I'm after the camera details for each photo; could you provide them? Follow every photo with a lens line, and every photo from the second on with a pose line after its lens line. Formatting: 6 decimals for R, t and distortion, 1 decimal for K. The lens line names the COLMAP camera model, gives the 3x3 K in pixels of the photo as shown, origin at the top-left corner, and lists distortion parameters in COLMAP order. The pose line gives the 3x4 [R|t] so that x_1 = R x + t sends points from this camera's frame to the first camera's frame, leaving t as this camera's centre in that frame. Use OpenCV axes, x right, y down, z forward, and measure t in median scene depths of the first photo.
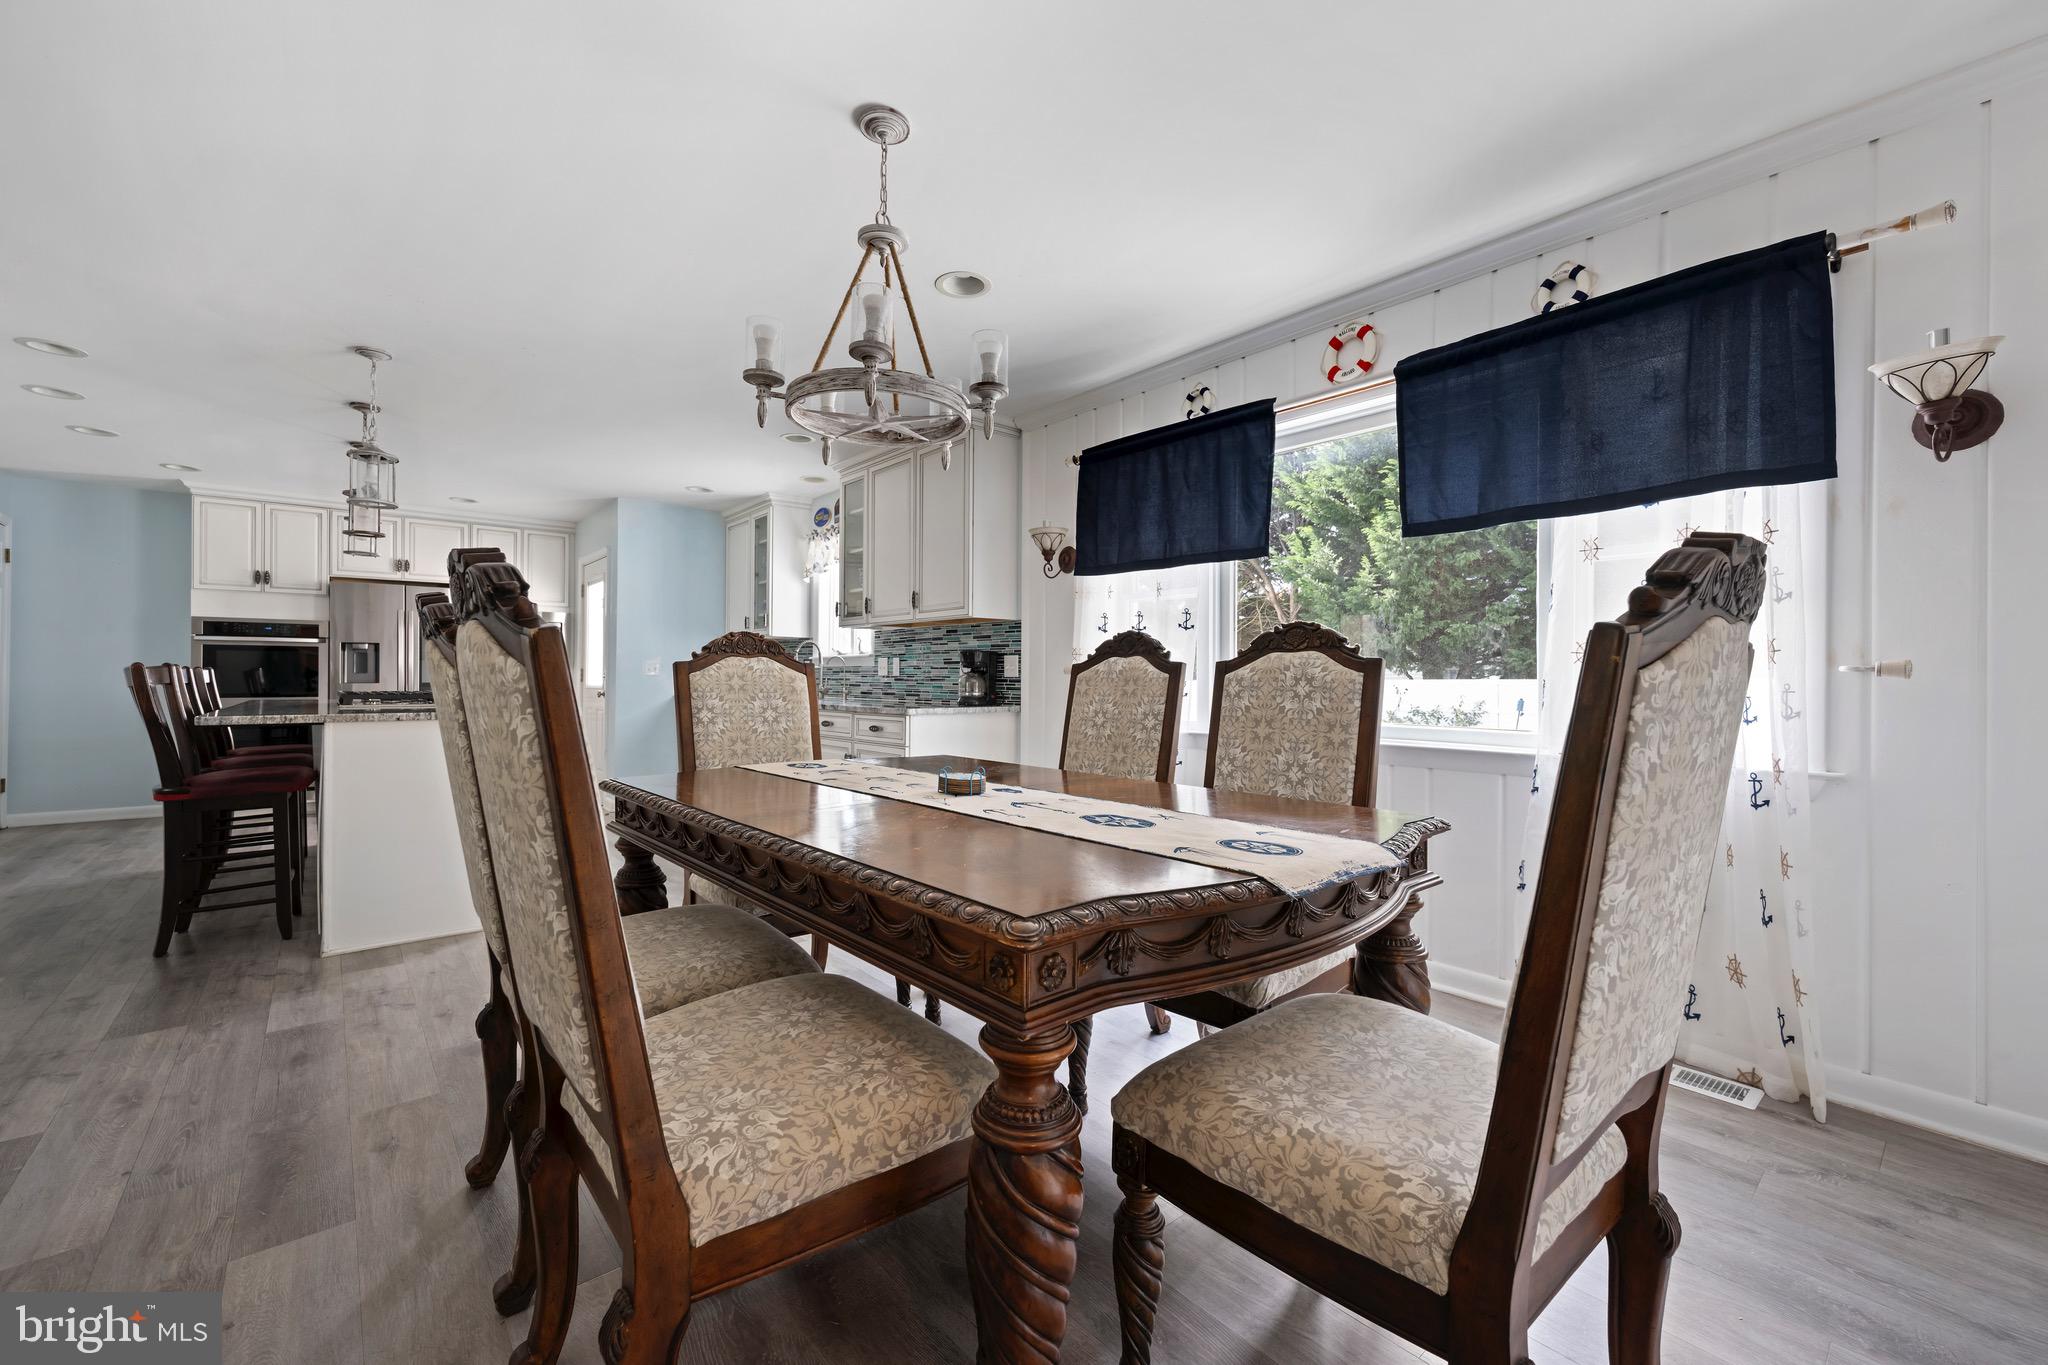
lens RADIAL K [[808.7, 0, 1034.7], [0, 808.7, 686.0], [0, 0, 1]] dist [-0.009074, -0.000165]
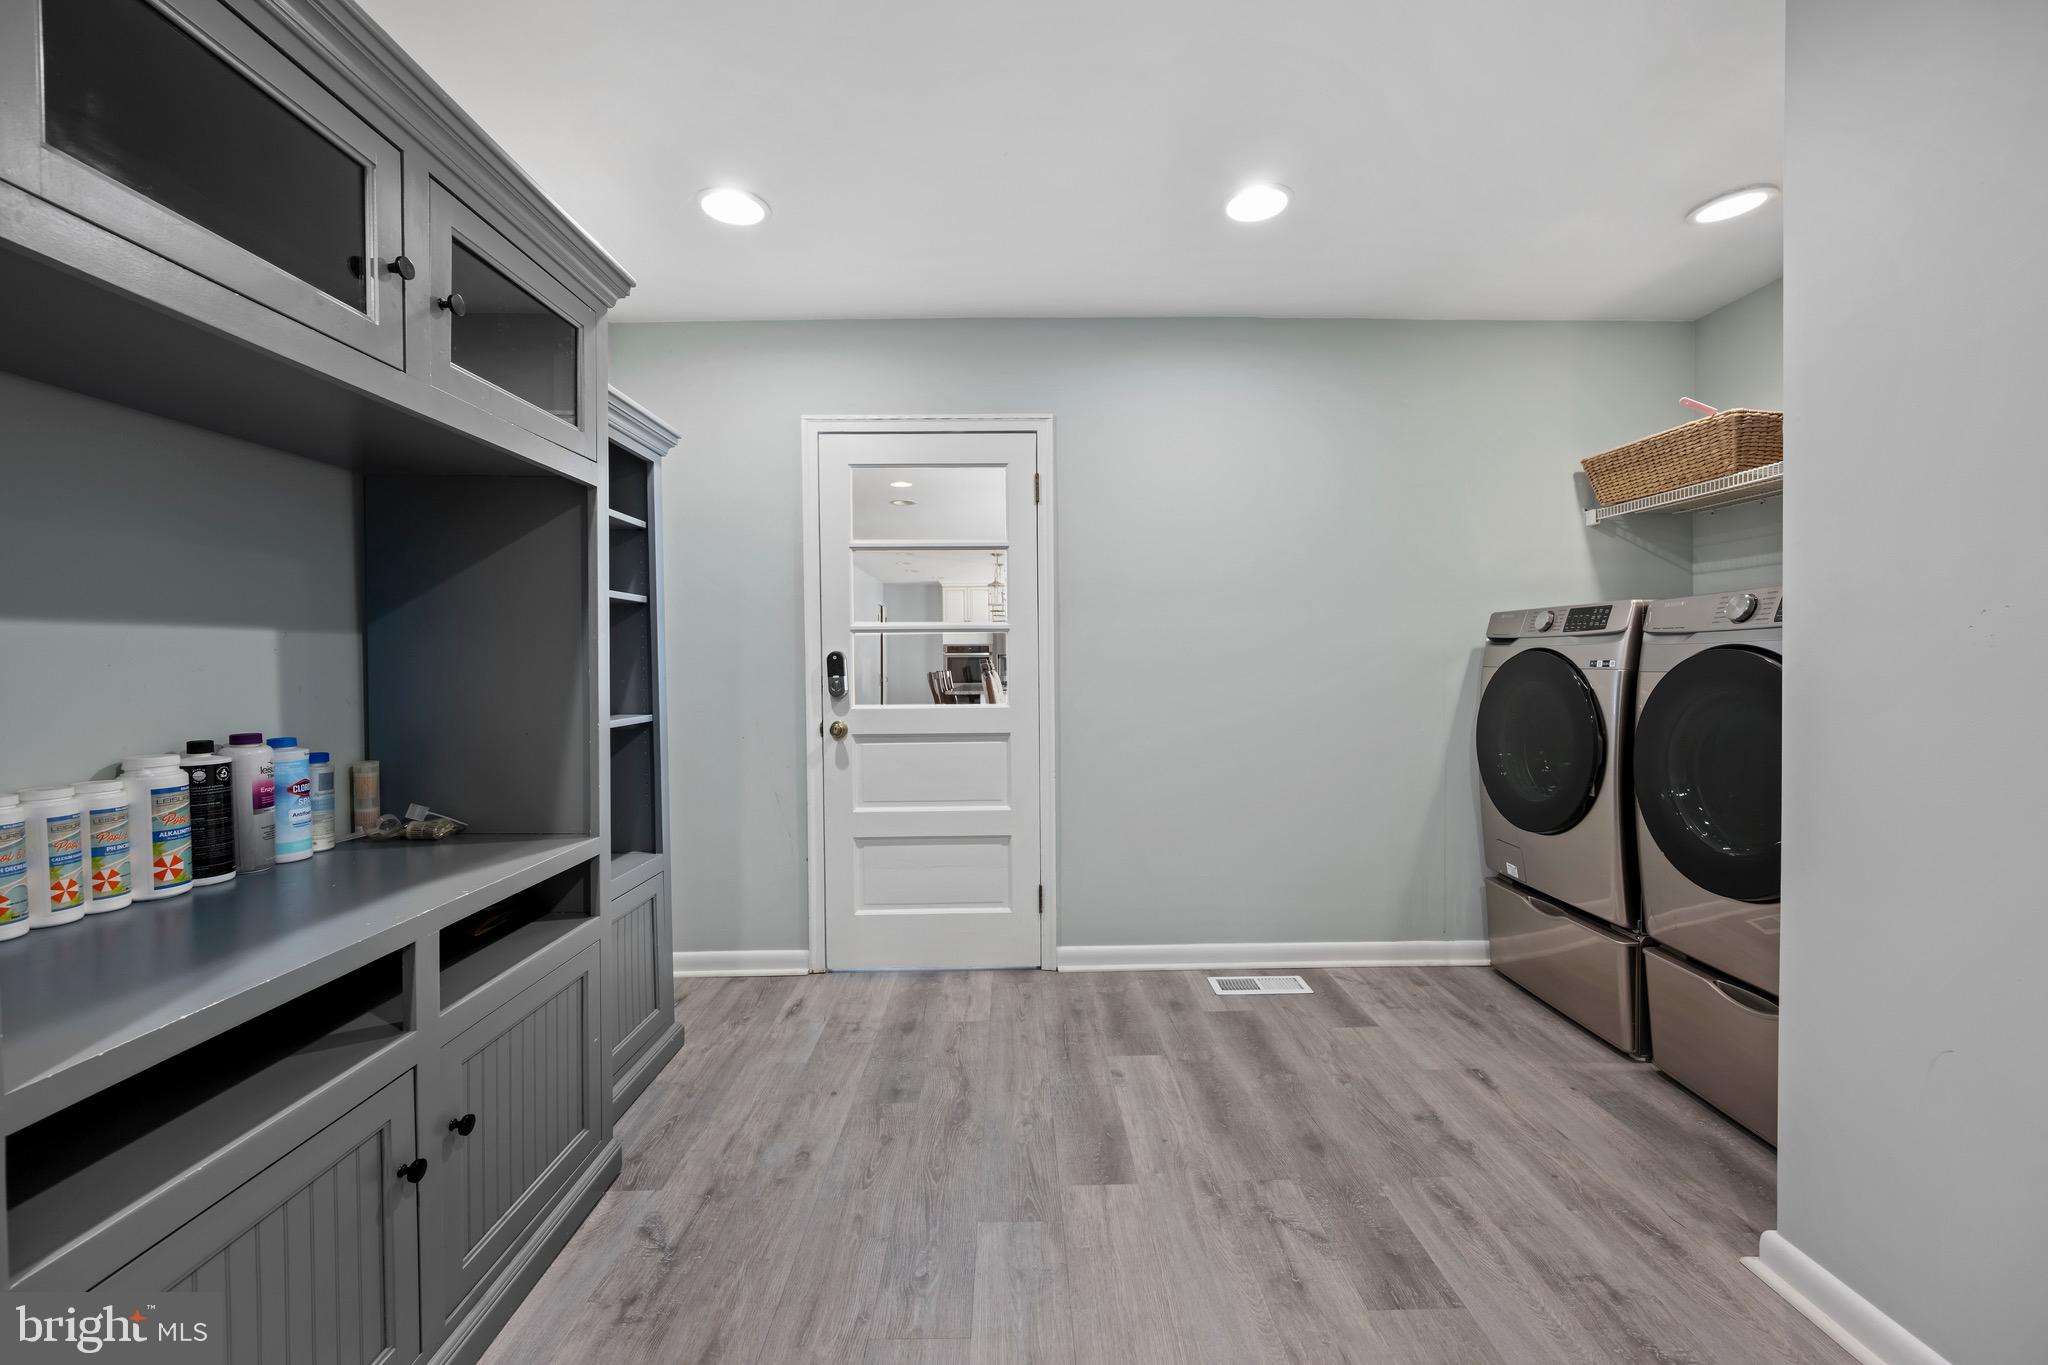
lens RADIAL K [[808.7, 0, 1024.7], [0, 808.7, 673.8], [0, 0, 1]] dist [-0.009074, -0.000165]
pose [[0.757726, -0.002585, -0.652568, 0.560935], [0.007498, 0.999961, 0.004746, -0.017607], [0.652530, -0.008489, 0.757716, -0.533932]]
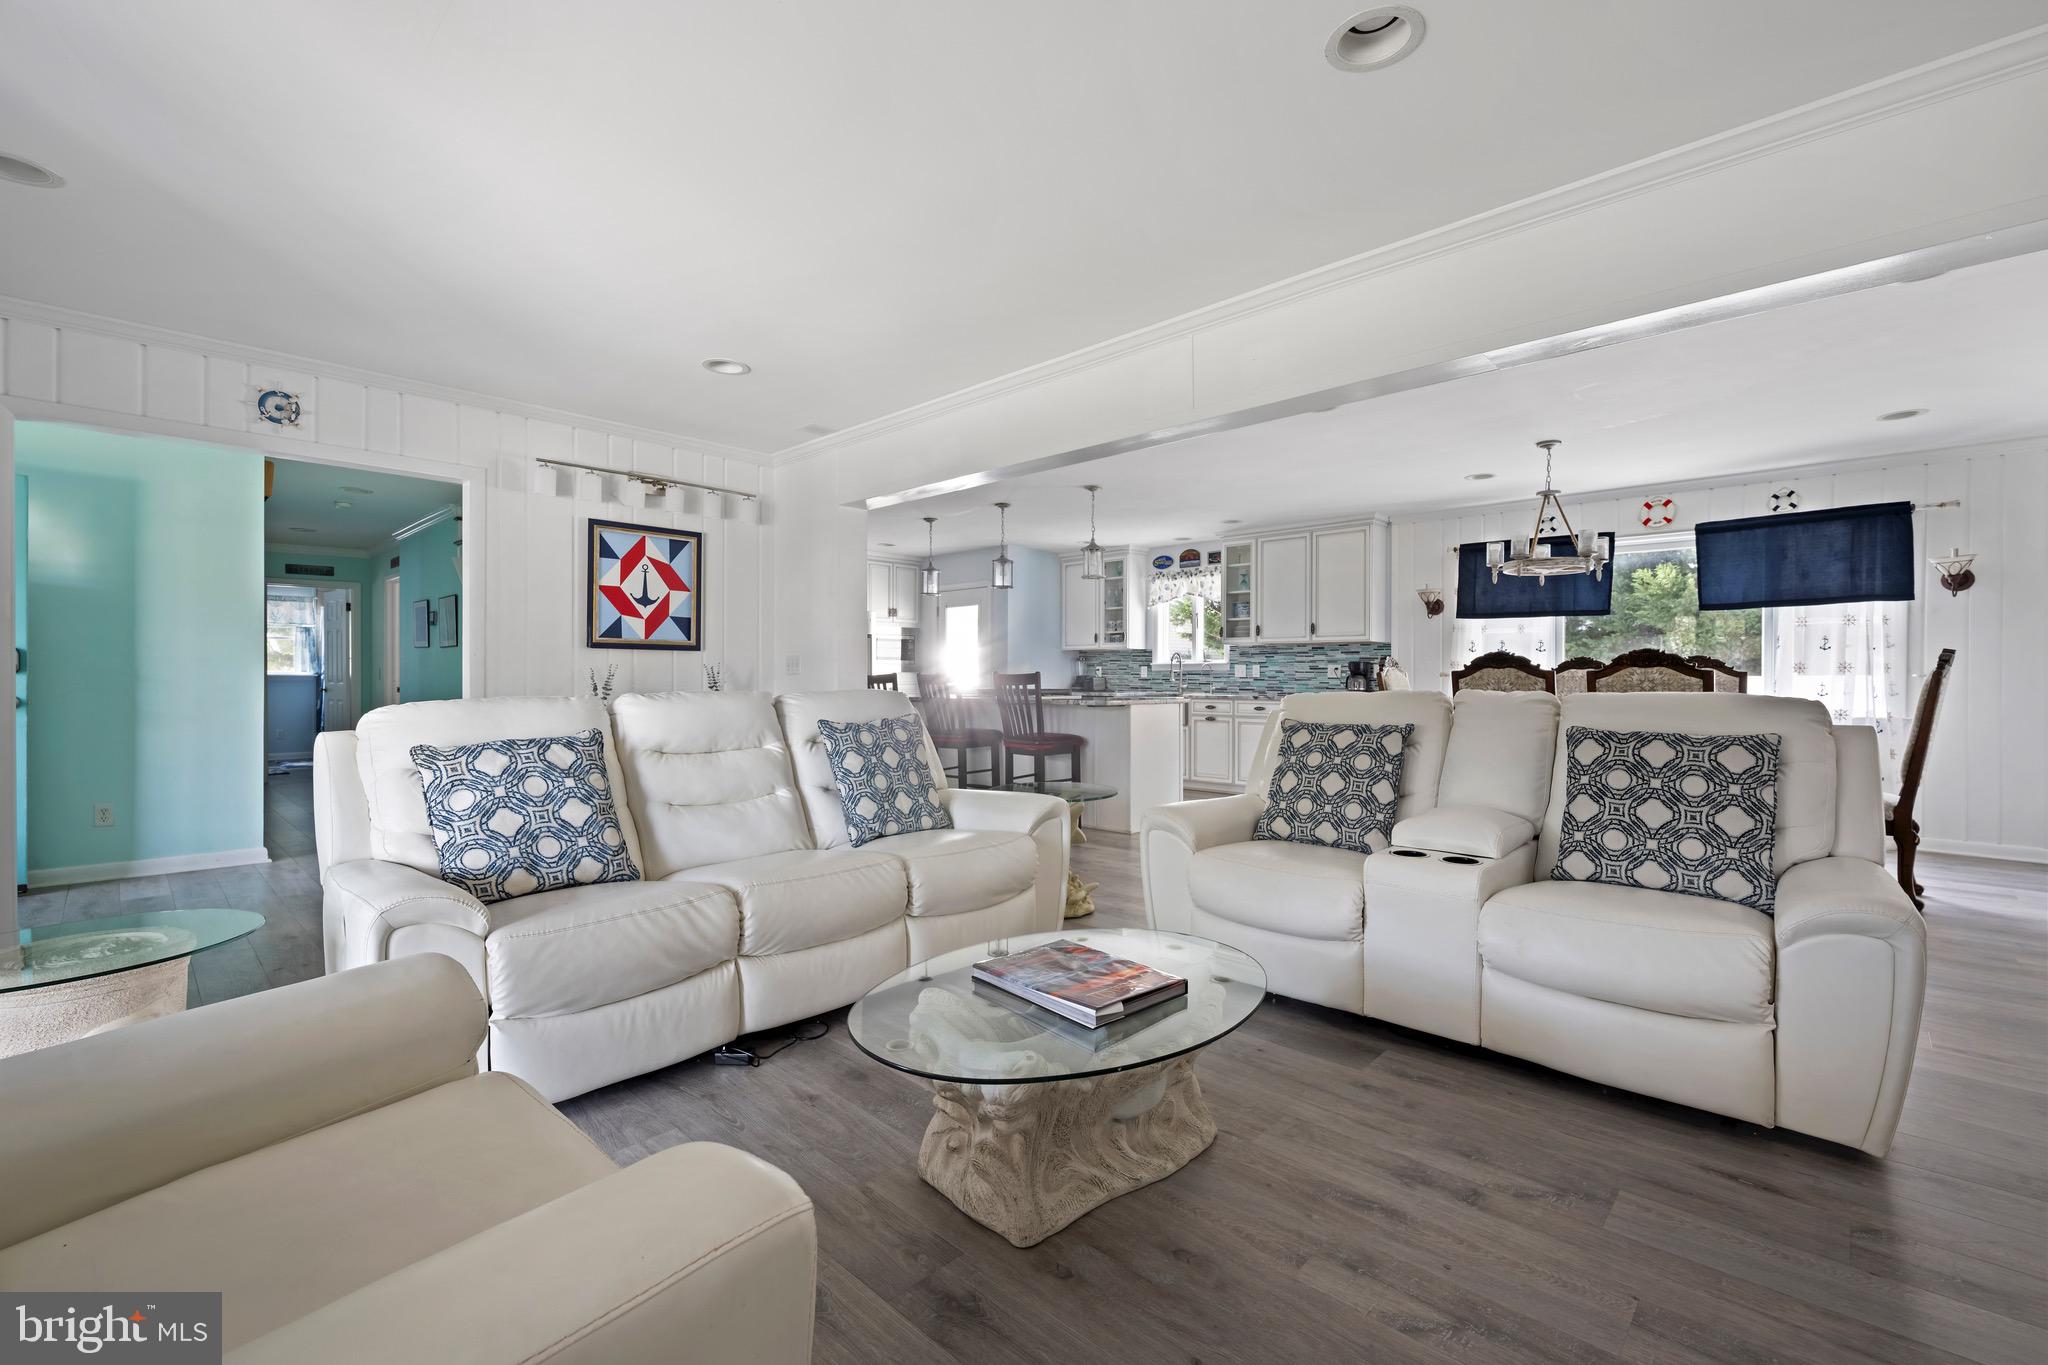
lens RADIAL K [[869.9, 0, 1020.1], [0, 869.9, 680.7], [0, 0, 1]] dist [-0.008892, -0.000147]
pose [[0.996987, -0.001392, 0.077555, -0.719724], [0.001862, 0.999980, -0.005985, 0.001833], [-0.077545, 0.006111, 0.996970, -0.530005]]
